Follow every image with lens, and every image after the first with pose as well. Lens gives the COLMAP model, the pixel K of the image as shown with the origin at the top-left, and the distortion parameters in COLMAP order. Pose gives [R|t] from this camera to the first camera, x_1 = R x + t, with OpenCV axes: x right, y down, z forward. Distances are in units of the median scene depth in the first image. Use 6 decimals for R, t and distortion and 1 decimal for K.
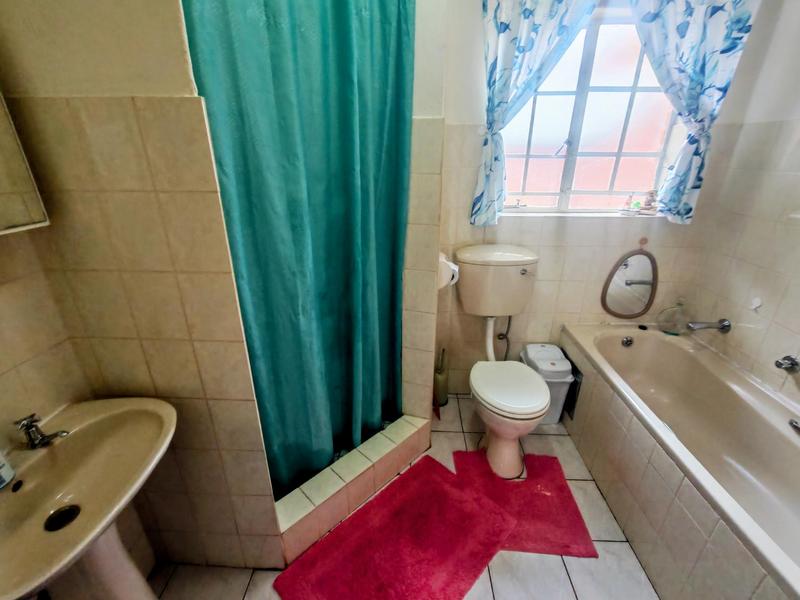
lens RADIAL K [[366.2, 0, 397.8], [0, 366.2, 301.3], [0, 0, 1]] dist [-0.004931, 0.001745]
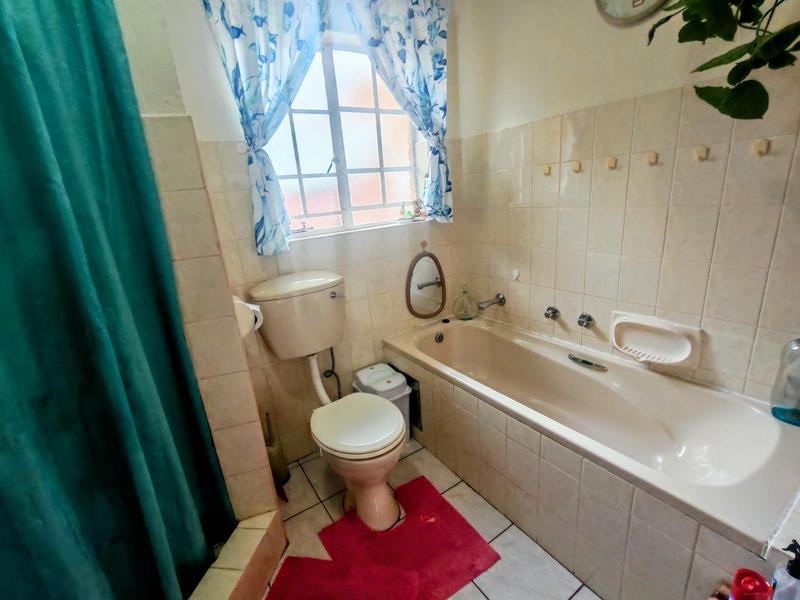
lens RADIAL K [[366.2, 0, 398.8], [0, 366.2, 300.4], [0, 0, 1]] dist [-0.004931, 0.001745]
pose [[0.812545, -0.233169, 0.534231, -0.012792], [0.303428, 0.951738, -0.046109, 0.025284], [-0.497697, 0.199566, 0.844080, 0.163910]]
